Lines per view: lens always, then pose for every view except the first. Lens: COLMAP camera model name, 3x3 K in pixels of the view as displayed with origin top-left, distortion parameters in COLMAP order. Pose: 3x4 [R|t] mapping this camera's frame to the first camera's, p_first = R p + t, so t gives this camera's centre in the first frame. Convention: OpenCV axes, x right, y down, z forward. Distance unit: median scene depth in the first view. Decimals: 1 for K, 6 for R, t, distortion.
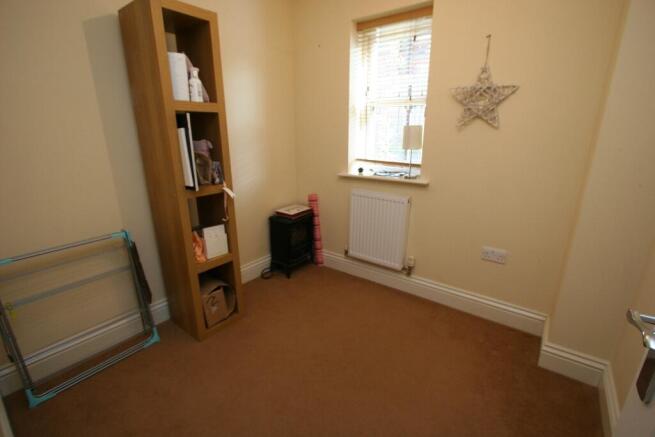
lens RADIAL K [[299.2, 0, 327.8], [0, 299.2, 221.9], [0, 0, 1]] dist [-0.004947, 0.001049]
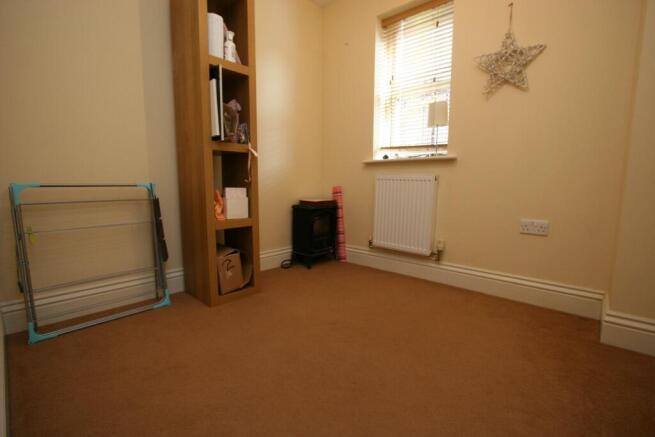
lens RADIAL K [[299.2, 0, 330.0], [0, 299.2, 218.7], [0, 0, 1]] dist [-0.004947, 0.001049]
pose [[0.996429, 0.018911, -0.082284, 0.015437], [-0.032467, 0.985477, -0.166677, 0.268360], [0.077937, 0.168753, 0.982572, 0.059863]]
